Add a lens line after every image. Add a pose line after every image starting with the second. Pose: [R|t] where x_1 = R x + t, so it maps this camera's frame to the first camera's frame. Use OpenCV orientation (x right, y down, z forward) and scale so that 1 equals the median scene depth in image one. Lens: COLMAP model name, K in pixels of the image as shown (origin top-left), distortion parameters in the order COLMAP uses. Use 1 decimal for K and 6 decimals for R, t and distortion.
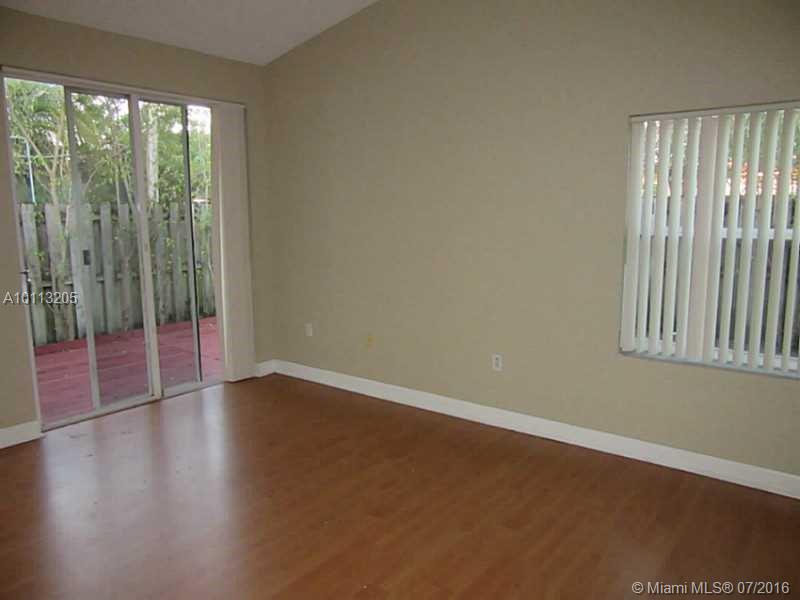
lens RADIAL K [[594.2, 0, 400.0], [0, 594.2, 300.0], [0, 0, 1]] dist [-0.023151, 0.000882]
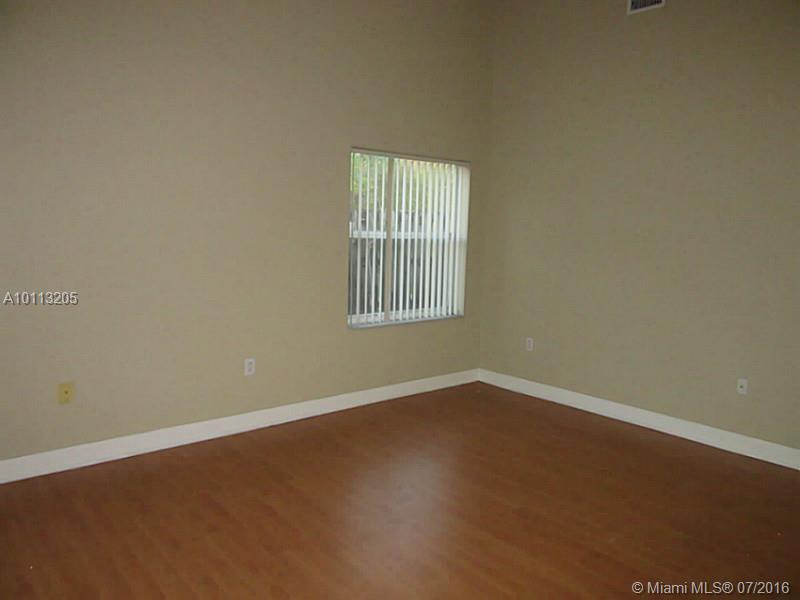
lens RADIAL K [[572.7, 0, 400.0], [0, 572.7, 300.0], [0, 0, 1]] dist [-0.001065, -0.000715]
pose [[0.245398, -0.131554, 0.960455, -0.724262], [0.114245, 0.987770, 0.106105, -0.086036], [-0.962667, 0.083690, 0.257426, 0.512536]]
